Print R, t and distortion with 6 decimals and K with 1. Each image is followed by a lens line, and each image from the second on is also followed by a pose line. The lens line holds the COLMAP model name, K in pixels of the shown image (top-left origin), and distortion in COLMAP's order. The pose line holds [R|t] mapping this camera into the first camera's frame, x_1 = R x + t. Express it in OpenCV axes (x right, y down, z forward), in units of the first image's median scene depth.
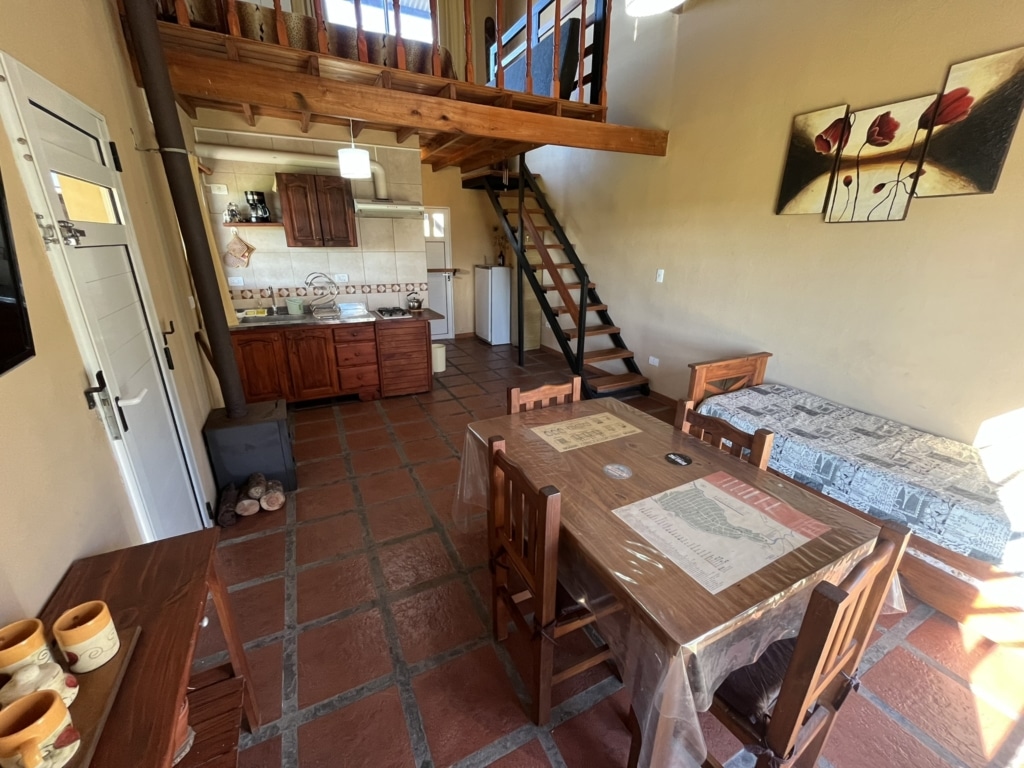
lens RADIAL K [[412.5, 0, 508.4], [0, 412.5, 382.7], [0, 0, 1]] dist [-0.002843, -0.000788]
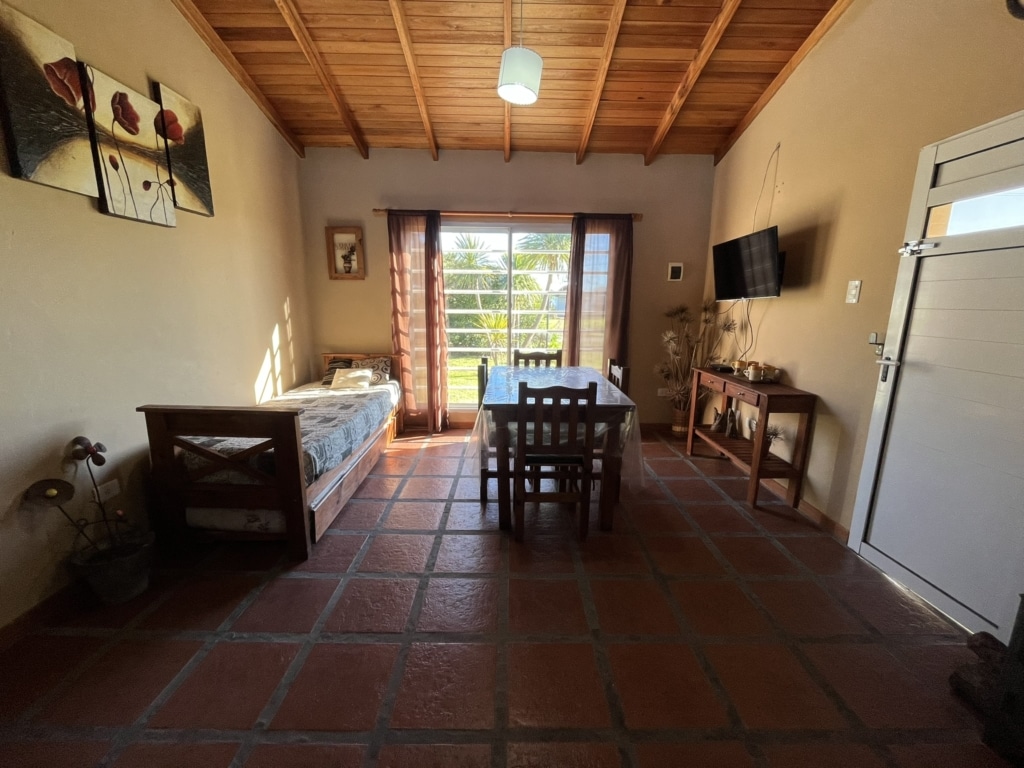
lens RADIAL K [[412.5, 0, 509.8], [0, 412.5, 387.5], [0, 0, 1]] dist [-0.002843, -0.000788]
pose [[-0.898127, -0.104222, 0.427208, -0.217765], [0.129019, 0.866297, 0.482581, -0.436089], [-0.420384, 0.488536, -0.764598, 1.601786]]
